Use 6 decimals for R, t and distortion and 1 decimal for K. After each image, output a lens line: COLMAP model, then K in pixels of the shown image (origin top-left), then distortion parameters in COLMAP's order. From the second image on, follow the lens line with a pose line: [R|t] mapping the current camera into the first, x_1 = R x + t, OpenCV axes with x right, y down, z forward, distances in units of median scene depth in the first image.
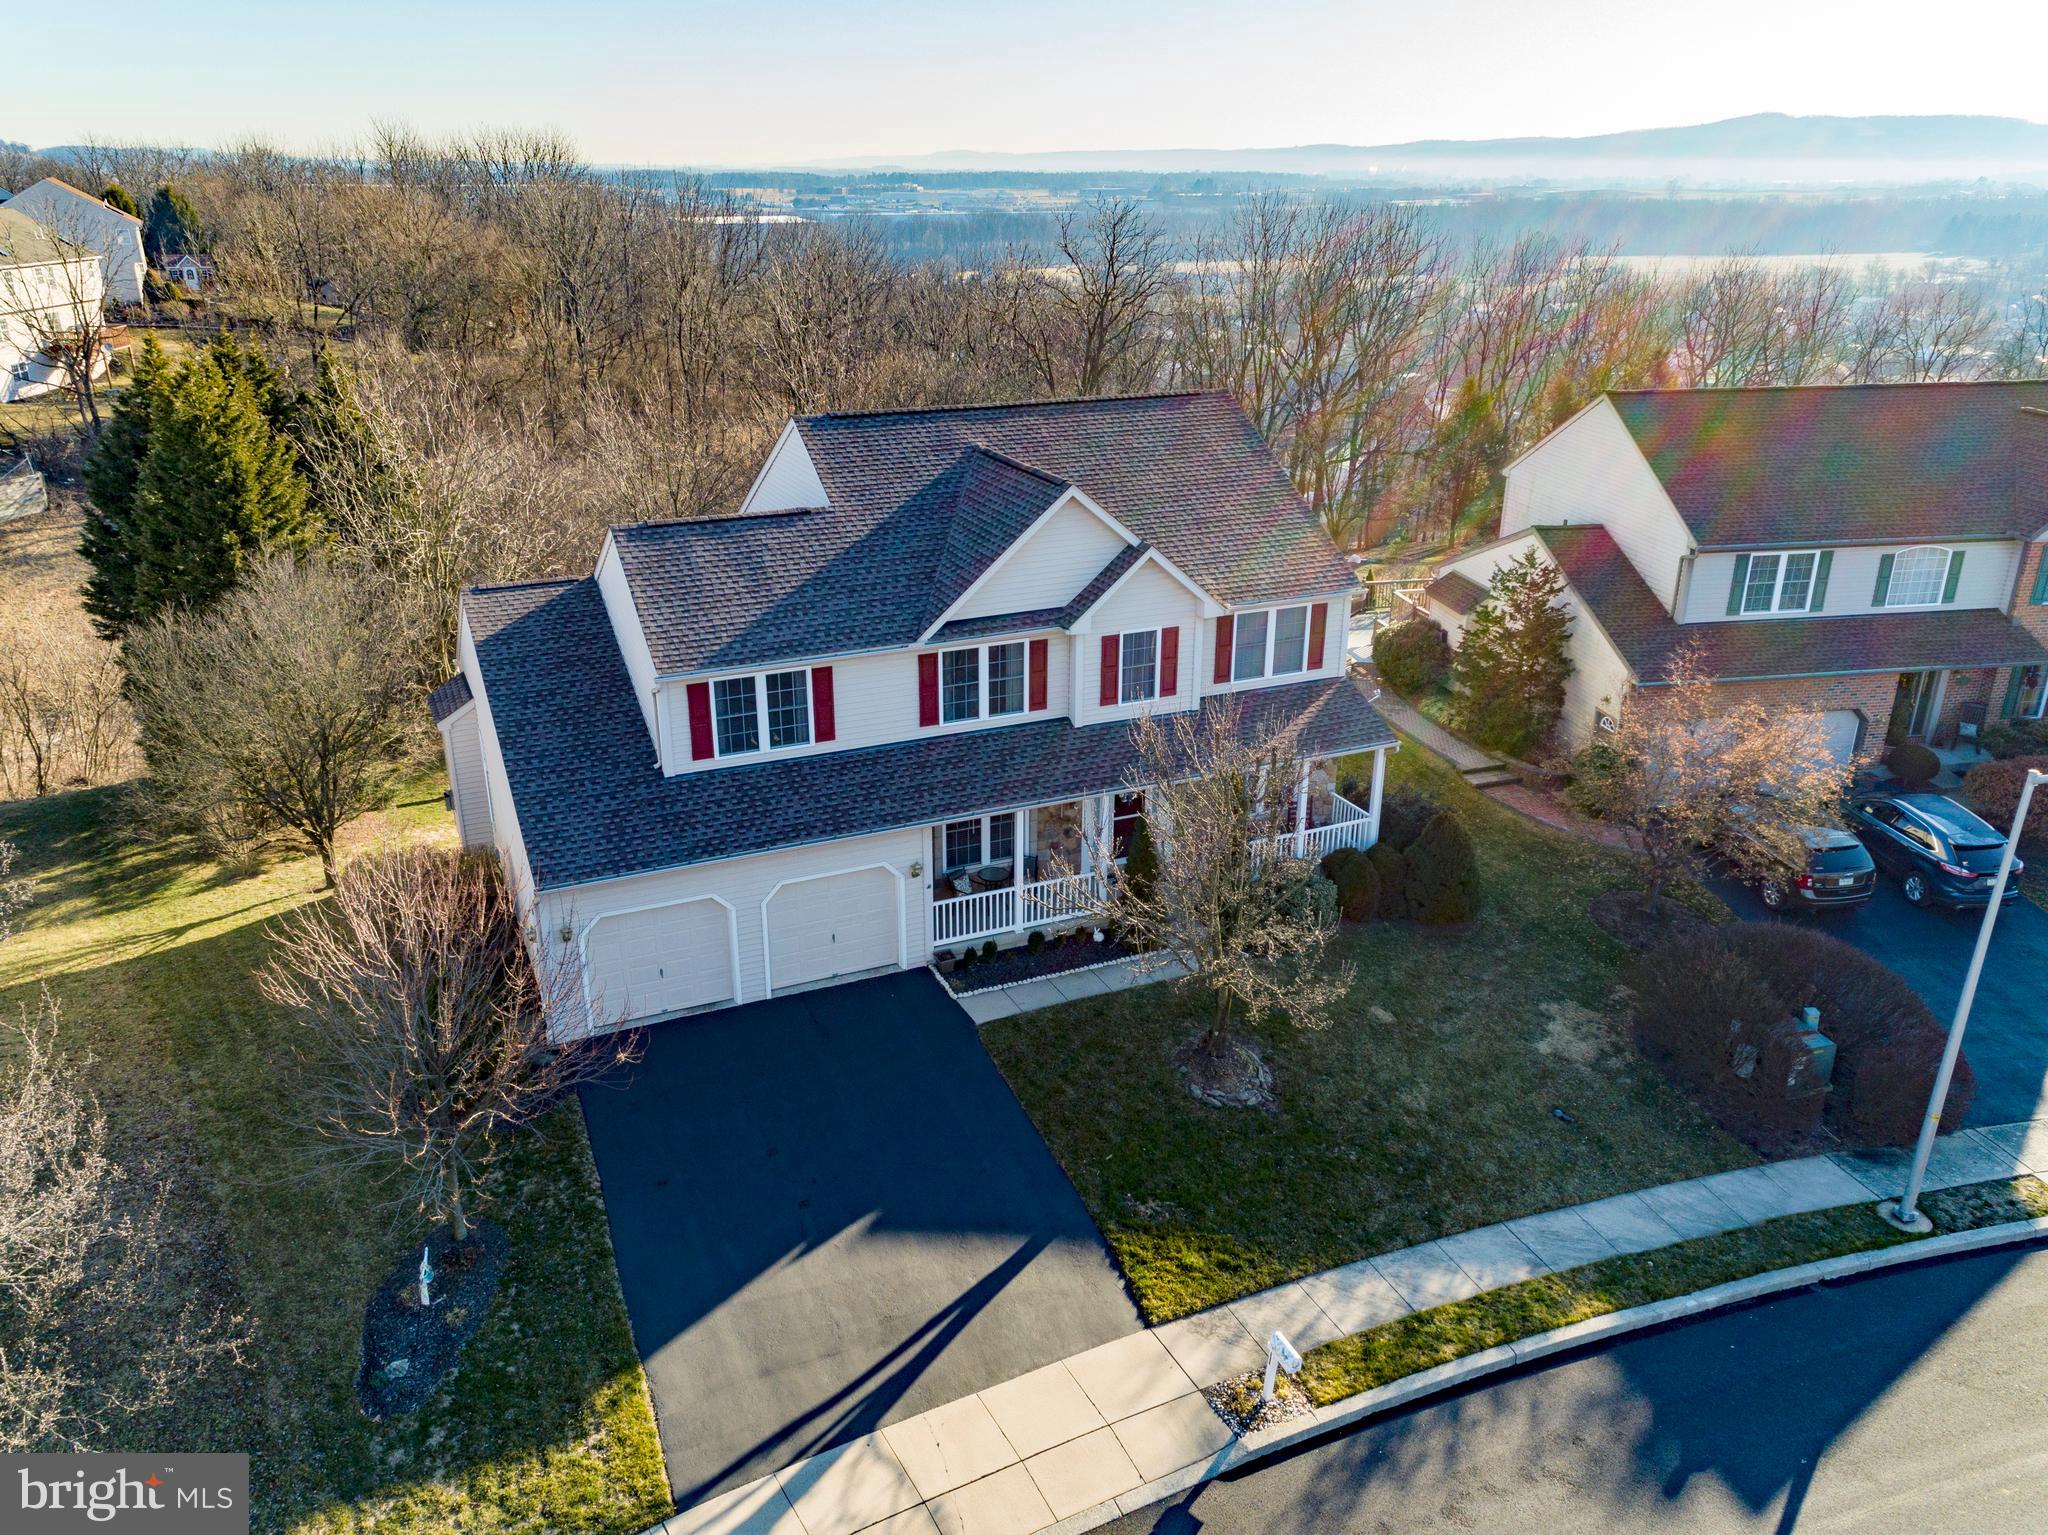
lens RADIAL K [[1533.1, 0, 1024.0], [0, 1533.1, 767.5], [0, 0, 1]] dist [0.027605, 0.000965]
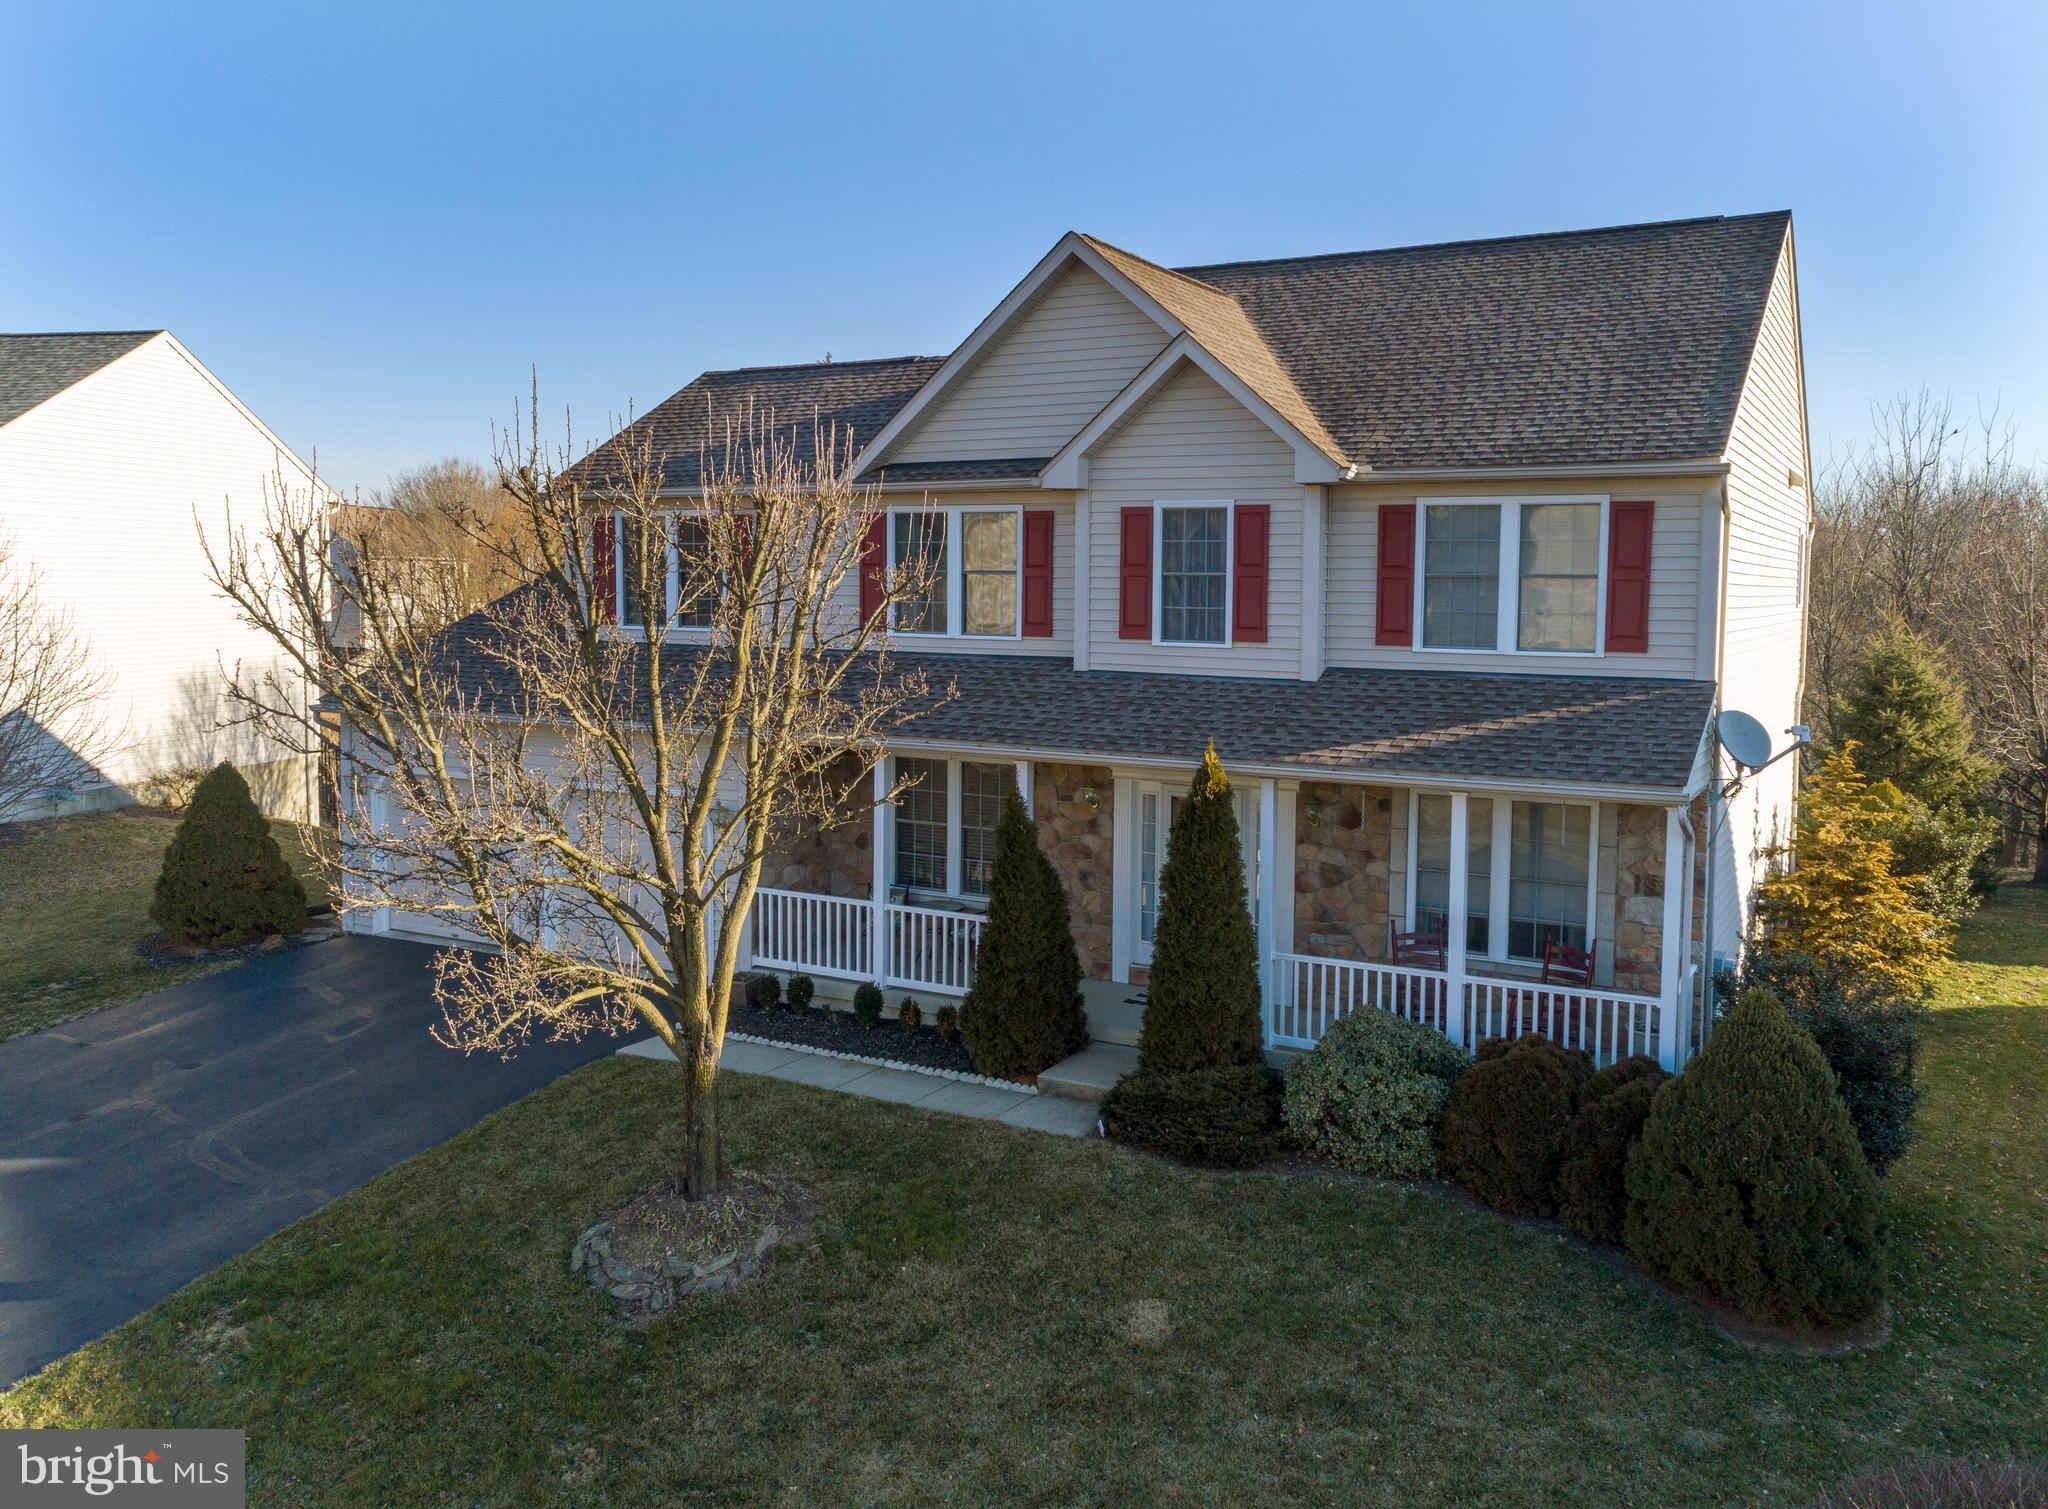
lens RADIAL K [[1620.5, 0, 1069.1], [0, 1620.5, 705.2], [0, 0, 1]] dist [0.018856, 0.009015]
pose [[0.607599, 0.062792, -0.791758, 0.542552], [-0.295498, 0.943179, -0.151966, 0.082782], [0.737227, 0.326297, 0.591630, 0.697441]]
